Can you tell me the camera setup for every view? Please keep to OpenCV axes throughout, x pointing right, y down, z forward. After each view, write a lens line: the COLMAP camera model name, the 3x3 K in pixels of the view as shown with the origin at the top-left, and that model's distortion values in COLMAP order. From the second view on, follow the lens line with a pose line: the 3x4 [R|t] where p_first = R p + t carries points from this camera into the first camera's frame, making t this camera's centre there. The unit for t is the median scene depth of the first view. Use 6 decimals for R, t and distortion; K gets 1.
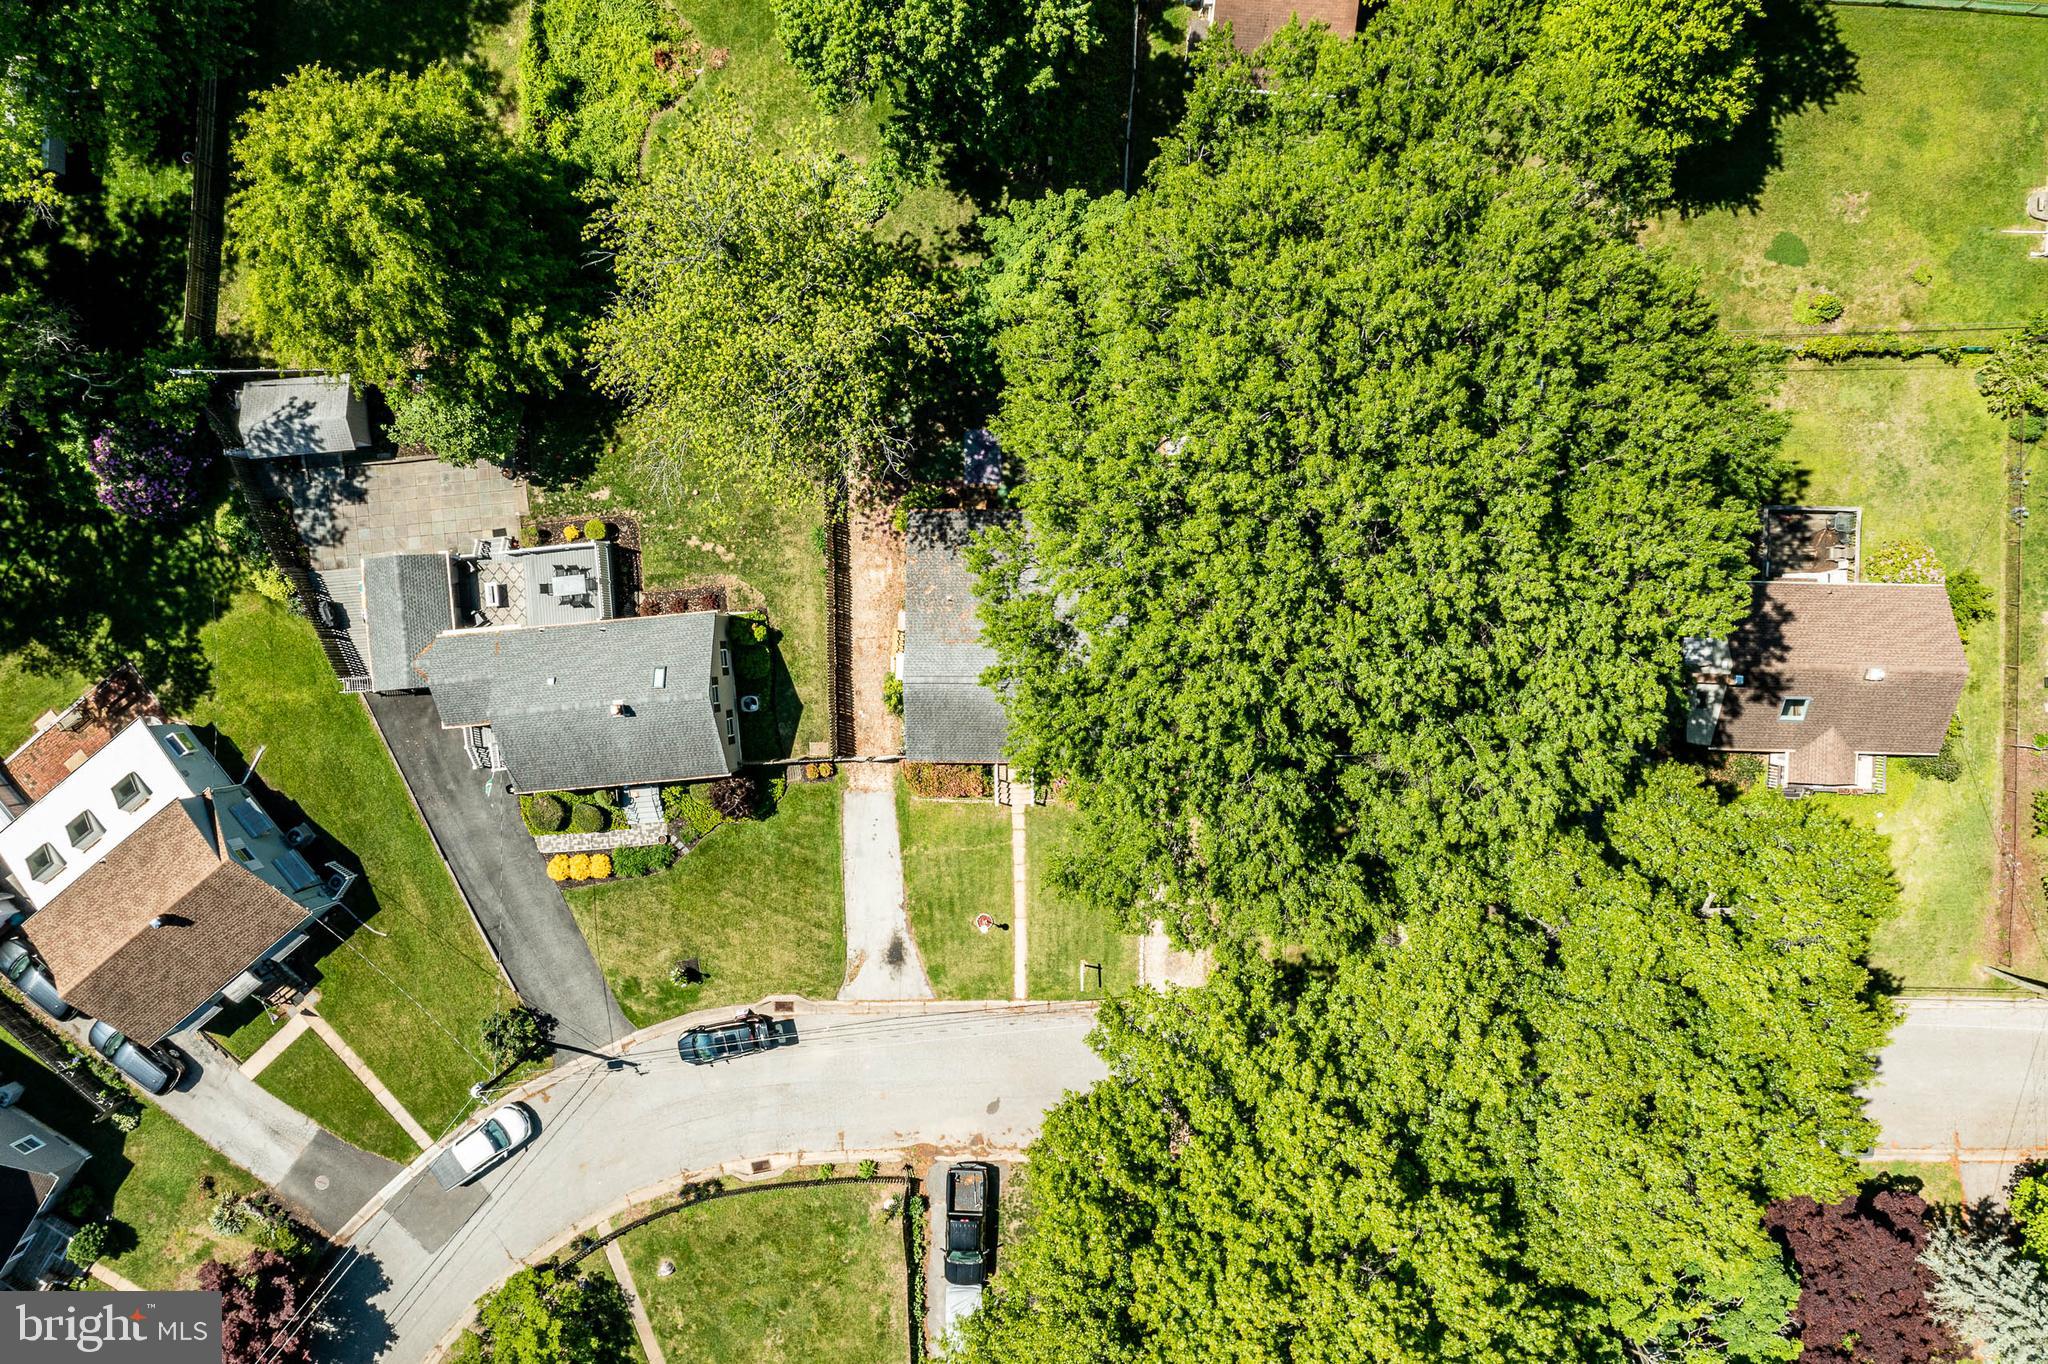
lens RADIAL K [[1619.6, 0, 1018.1], [0, 1619.6, 660.2], [0, 0, 1]] dist [-0.008442, 0.036304]
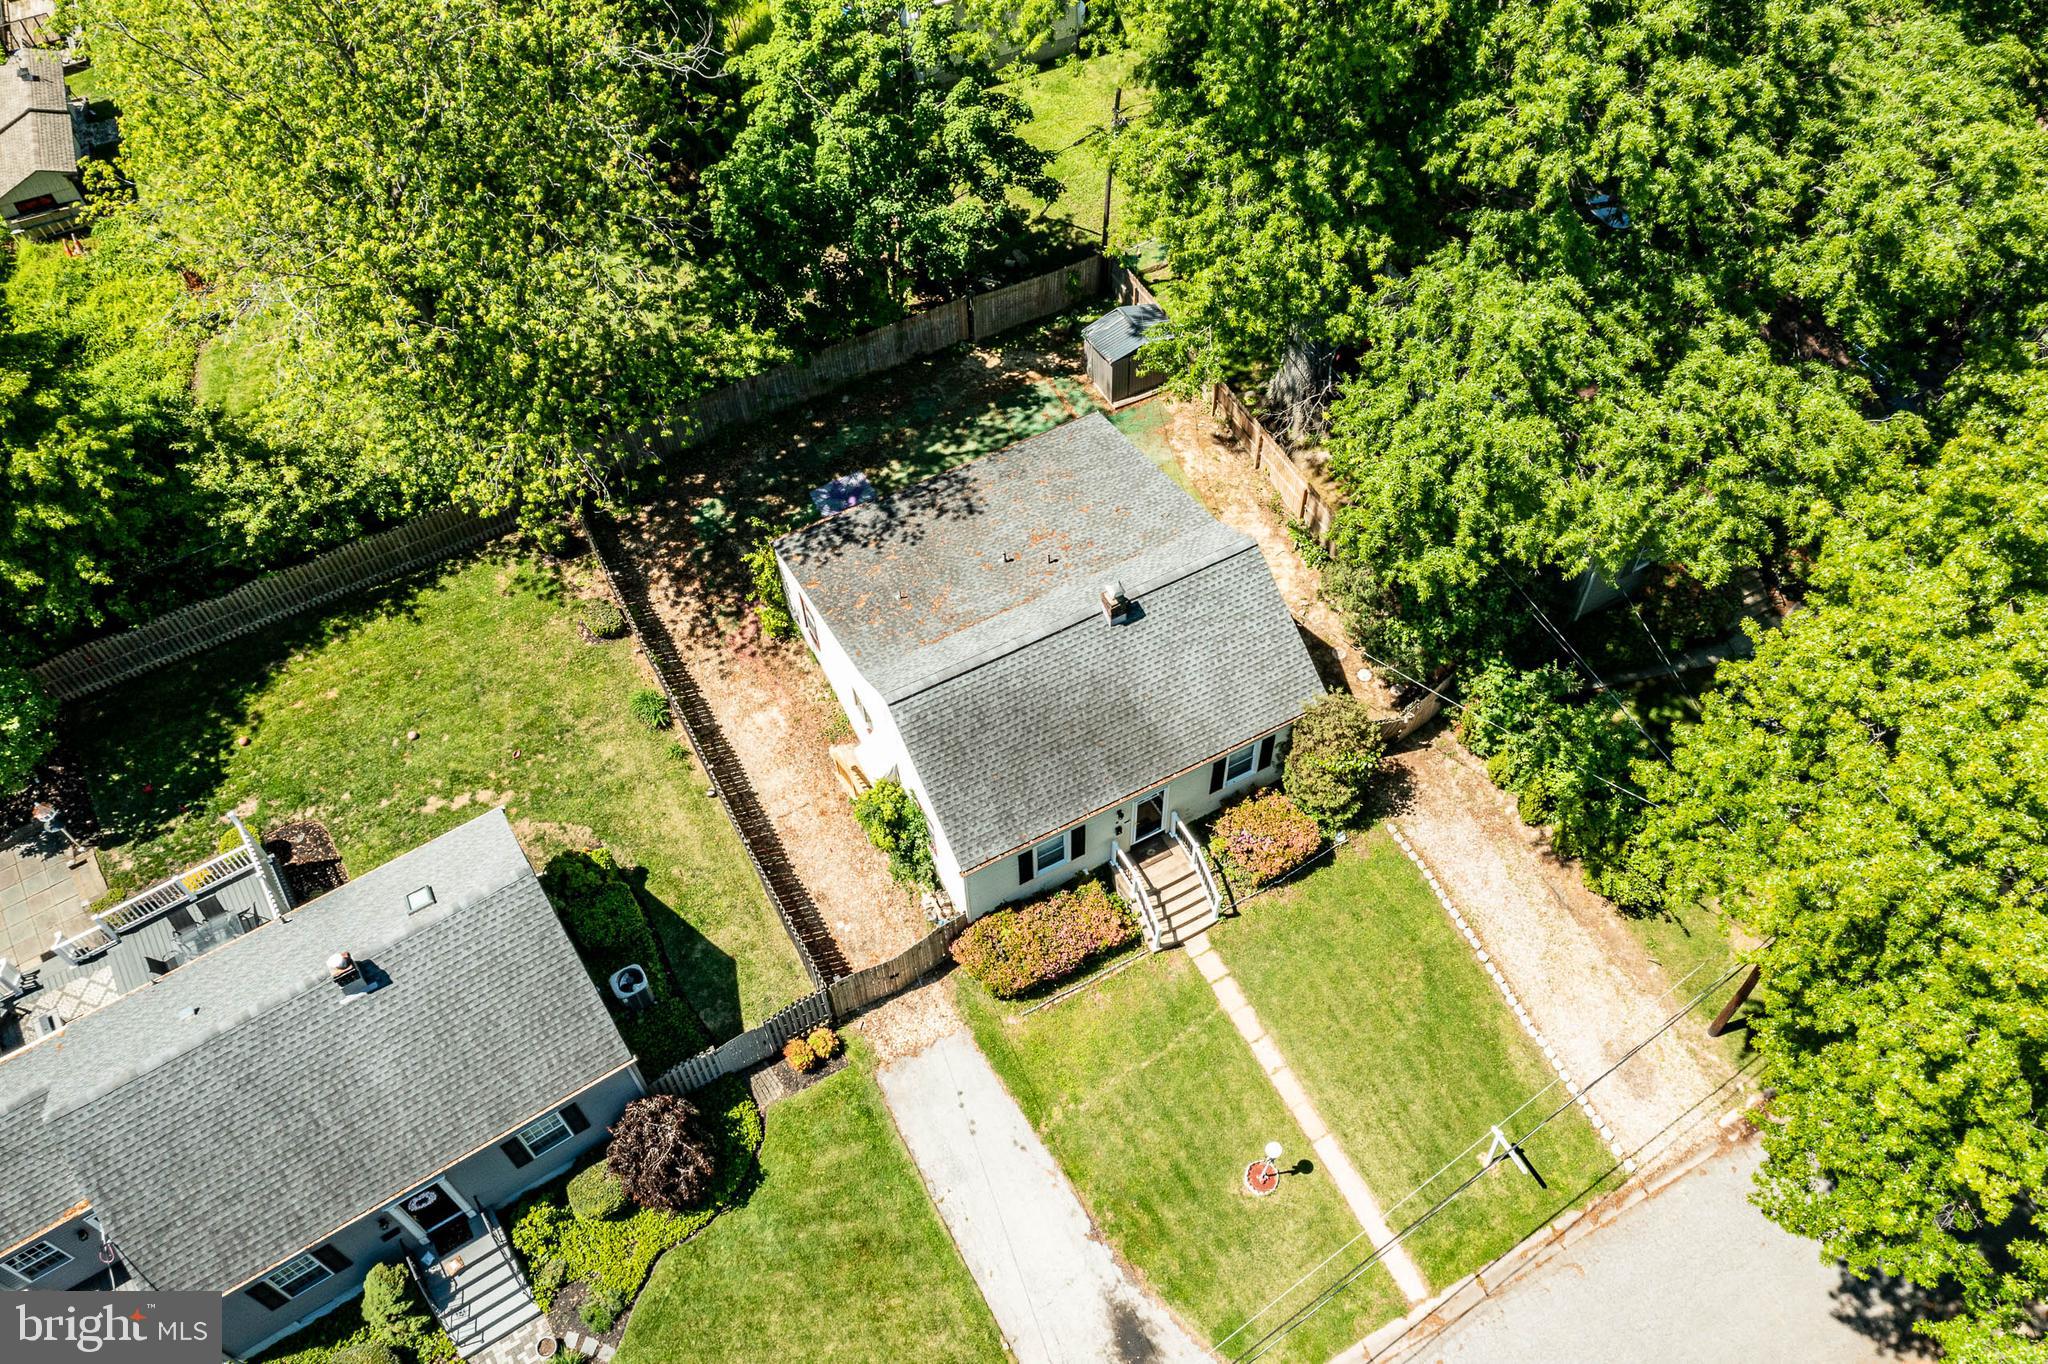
lens RADIAL K [[1619.6, 0, 1019.2], [0, 1619.6, 676.7], [0, 0, 1]] dist [-0.008442, 0.036304]
pose [[0.884294, -0.375184, 0.277960, -0.159282], [0.466867, 0.700610, -0.539611, 0.280069], [0.007712, 0.606946, 0.794706, 0.535822]]
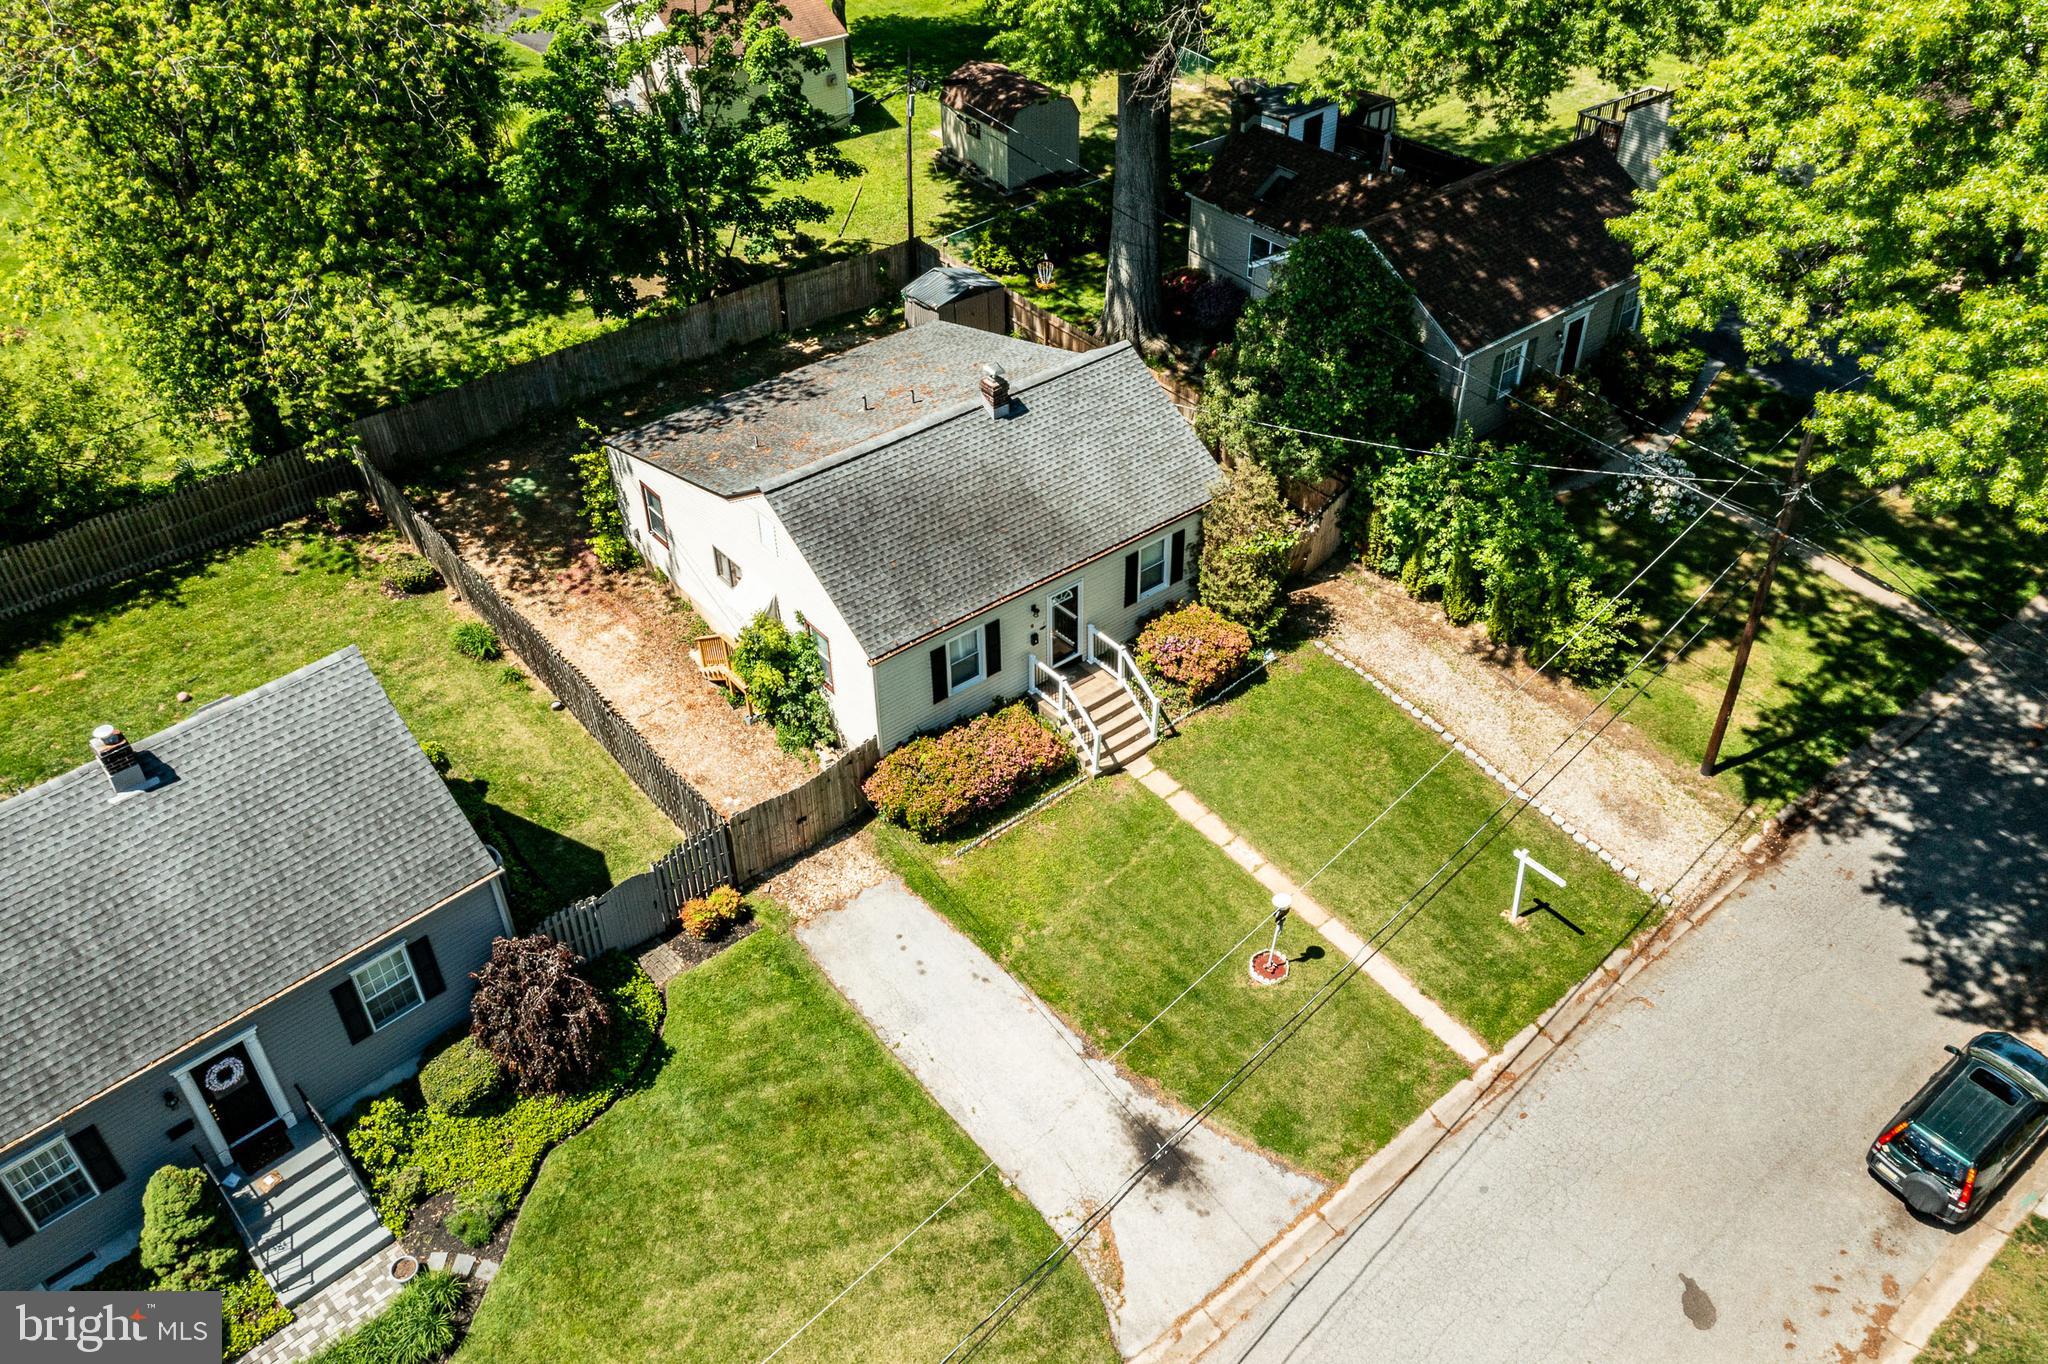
lens RADIAL K [[1619.6, 0, 1017.6], [0, 1619.6, 682.5], [0, 0, 1]] dist [-0.008442, 0.036304]
pose [[0.777943, -0.379757, 0.500589, -0.241298], [0.628333, 0.468445, -0.621093, 0.336301], [0.001366, 0.797712, 0.603037, 0.702798]]
